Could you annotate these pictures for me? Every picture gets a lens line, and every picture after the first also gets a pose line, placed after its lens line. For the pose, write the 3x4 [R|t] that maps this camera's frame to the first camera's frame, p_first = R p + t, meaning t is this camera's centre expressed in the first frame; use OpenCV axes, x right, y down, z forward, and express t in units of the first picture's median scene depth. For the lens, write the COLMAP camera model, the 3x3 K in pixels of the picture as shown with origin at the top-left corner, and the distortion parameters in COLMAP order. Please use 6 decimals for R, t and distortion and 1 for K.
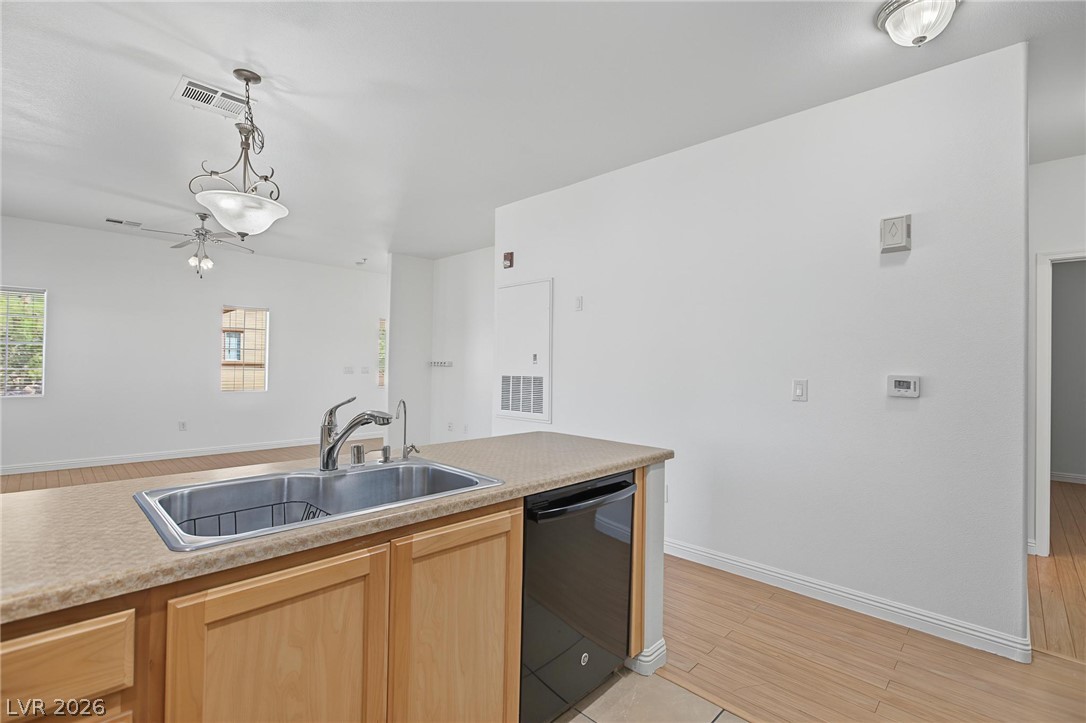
lens RADIAL K [[495.4, 0, 539.6], [0, 495.4, 359.7], [0, 0, 1]] dist [-0.010783, 0.001955]
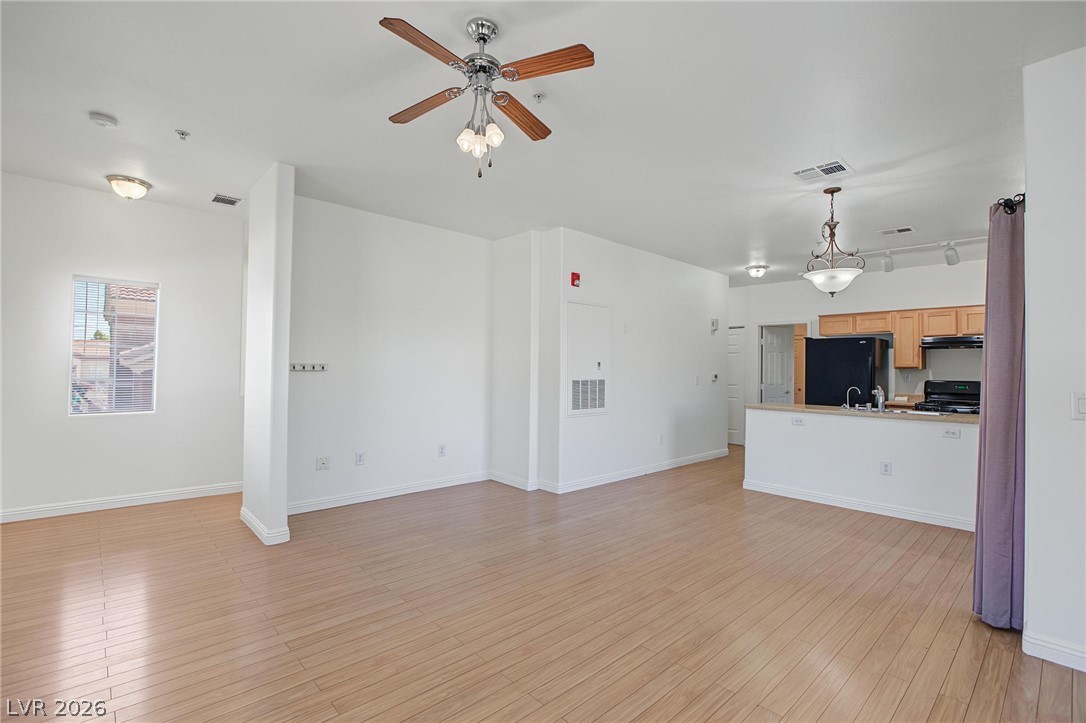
lens RADIAL K [[495.4, 0, 542.4], [0, 495.4, 358.3], [0, 0, 1]] dist [-0.010783, 0.001955]
pose [[0.048717, 0.006512, 0.998791, -1.223631], [-0.023405, 0.999712, -0.005376, -0.010058], [-0.998538, -0.023115, 0.048855, 1.022085]]
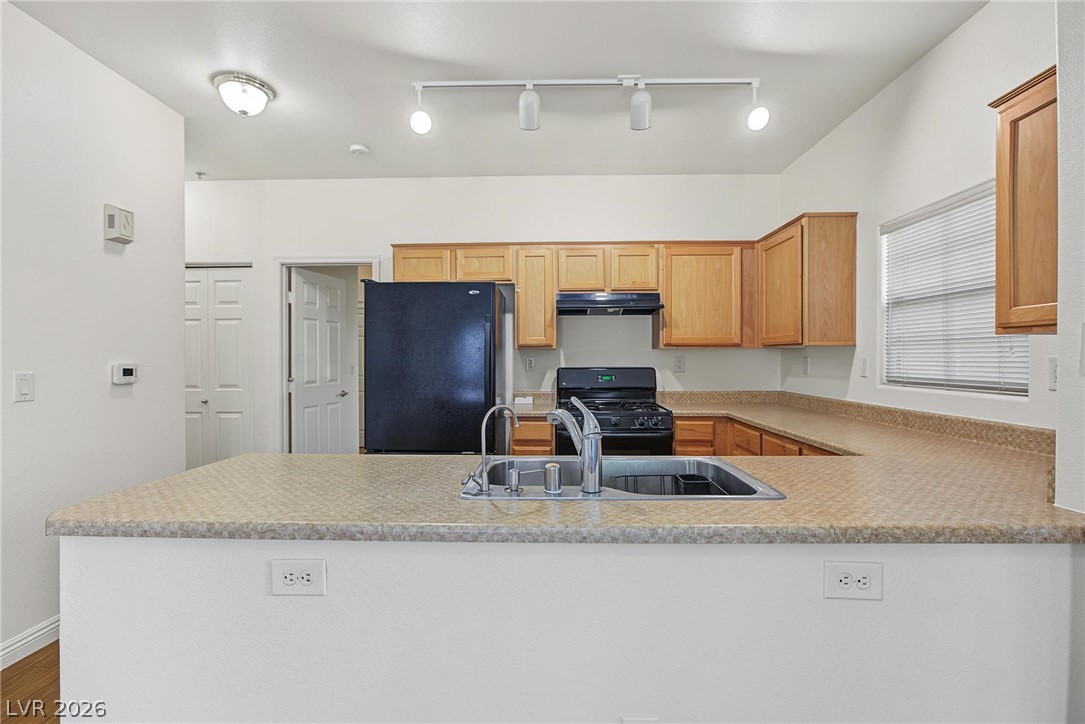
lens RADIAL K [[494.9, 0, 541.6], [0, 494.9, 362.3], [0, 0, 1]] dist [-0.010783, 0.001955]
pose [[-0.677904, -0.019324, 0.734896, -0.341526], [-0.015862, 0.999806, 0.011658, 0.001937], [-0.734979, -0.003754, -0.678079, 0.573602]]
